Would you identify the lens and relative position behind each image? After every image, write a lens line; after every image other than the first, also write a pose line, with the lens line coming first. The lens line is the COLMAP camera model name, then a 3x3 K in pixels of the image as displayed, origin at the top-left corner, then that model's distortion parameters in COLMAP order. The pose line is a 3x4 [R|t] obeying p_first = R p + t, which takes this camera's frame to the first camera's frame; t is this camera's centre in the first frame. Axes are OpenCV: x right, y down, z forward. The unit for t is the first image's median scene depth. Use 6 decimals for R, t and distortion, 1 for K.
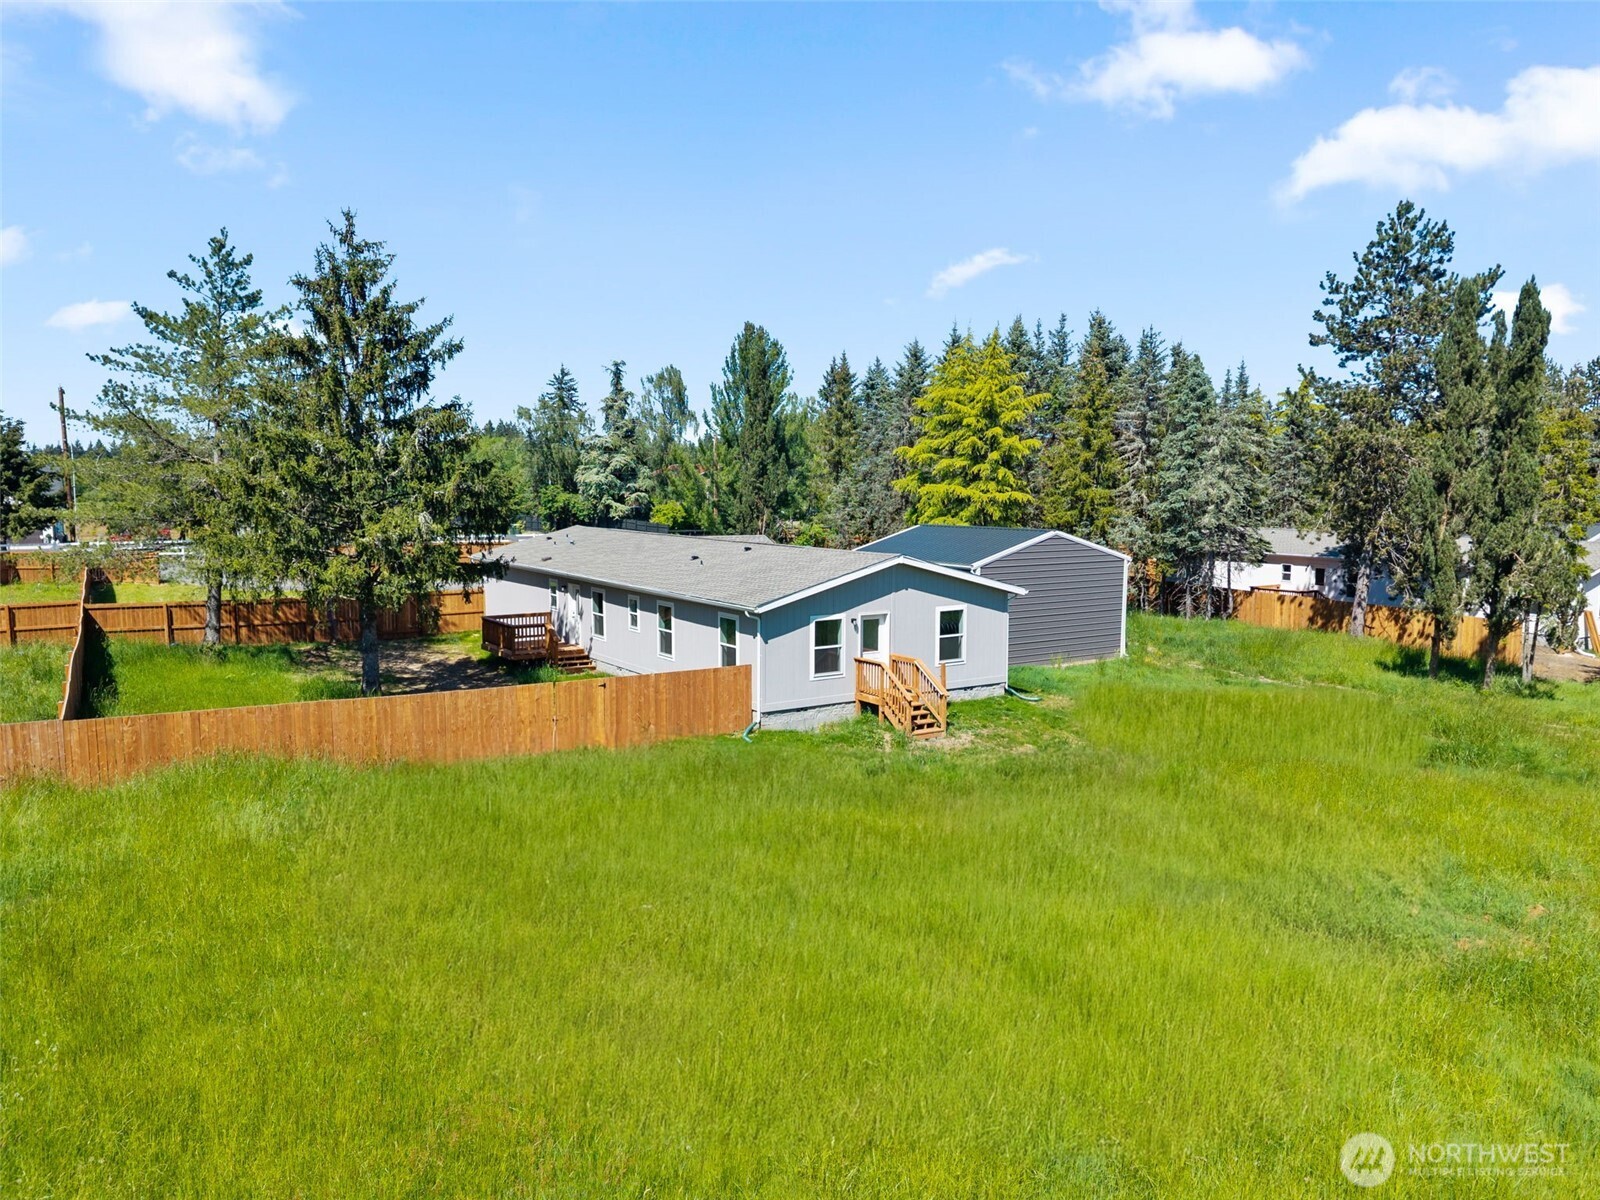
lens RADIAL K [[1277.7, 0, 800.0], [0, 1277.7, 600.0], [0, 0, 1]] dist [0.128278, -0.000017]
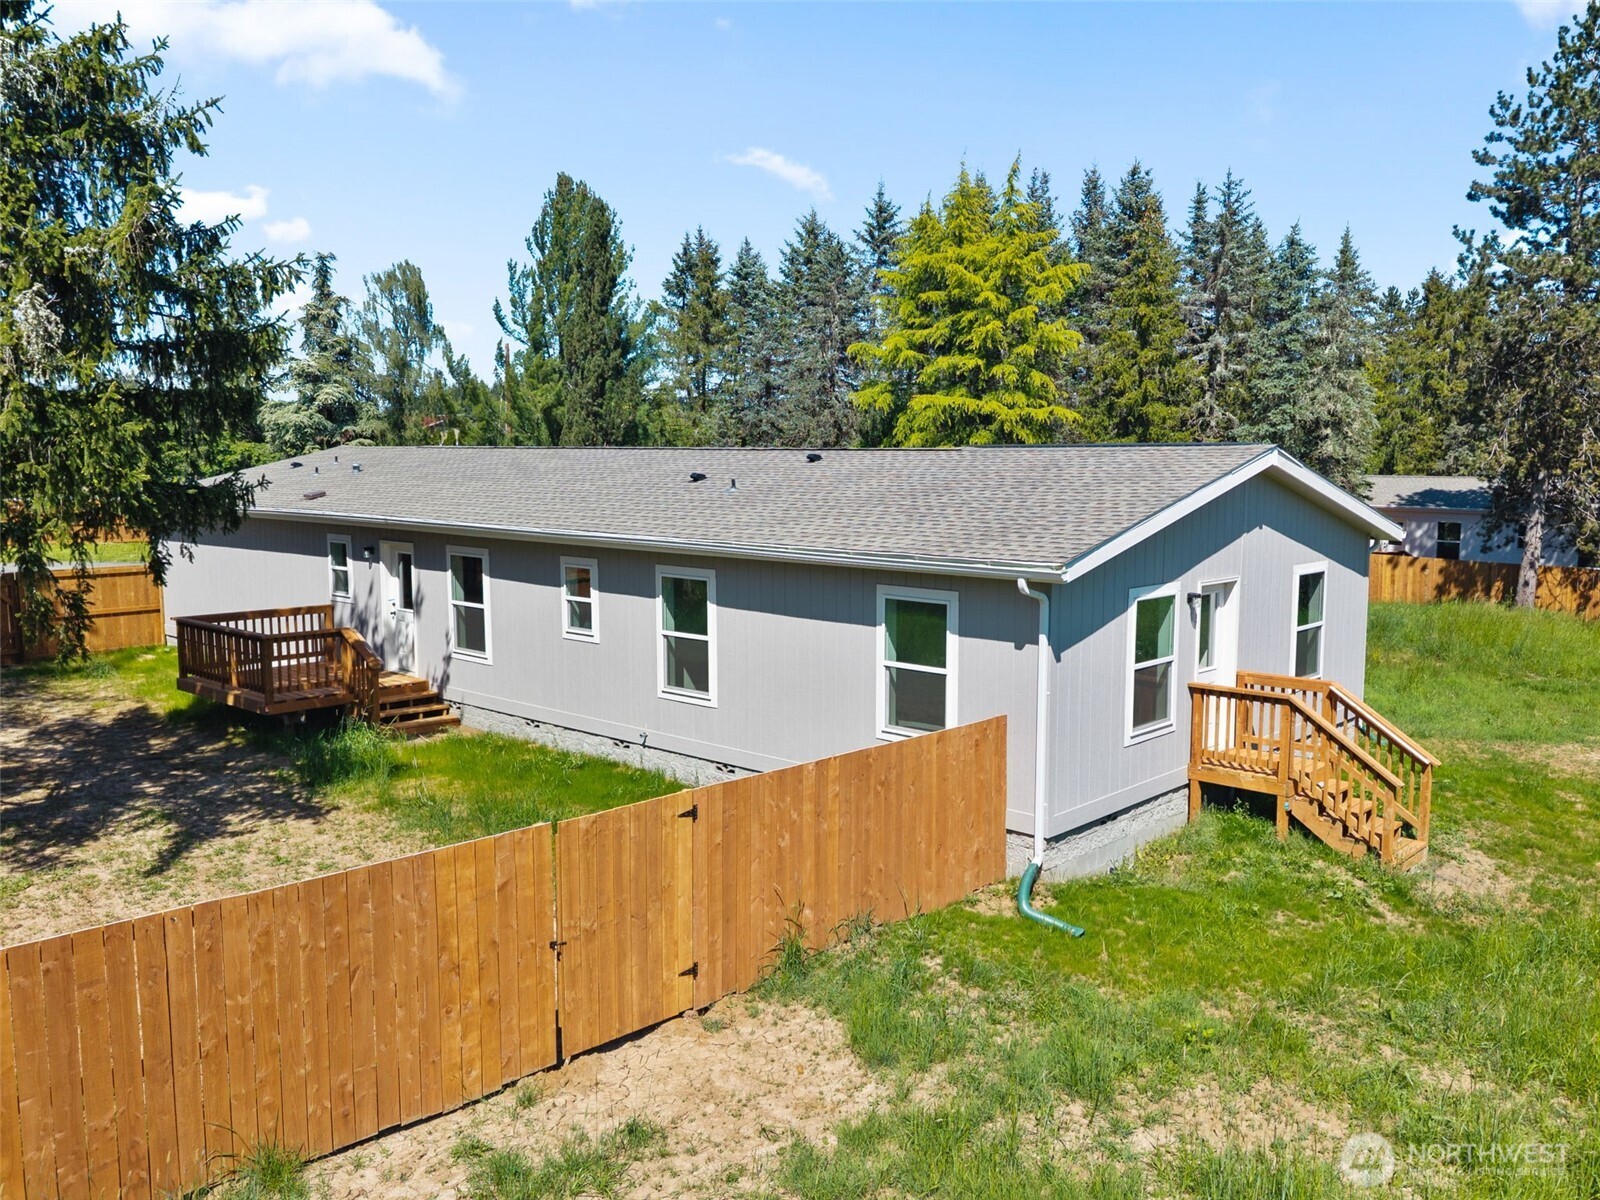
lens RADIAL K [[893.3, 0, 619.9], [0, 893.3, 611.0], [0, 0, 1]] dist [-0.008146, 0.021276]
pose [[0.948754, -0.026480, 0.314905, -0.197465], [0.023370, 0.999634, 0.013646, 0.009835], [-0.315151, -0.005588, 0.949025, 0.651164]]
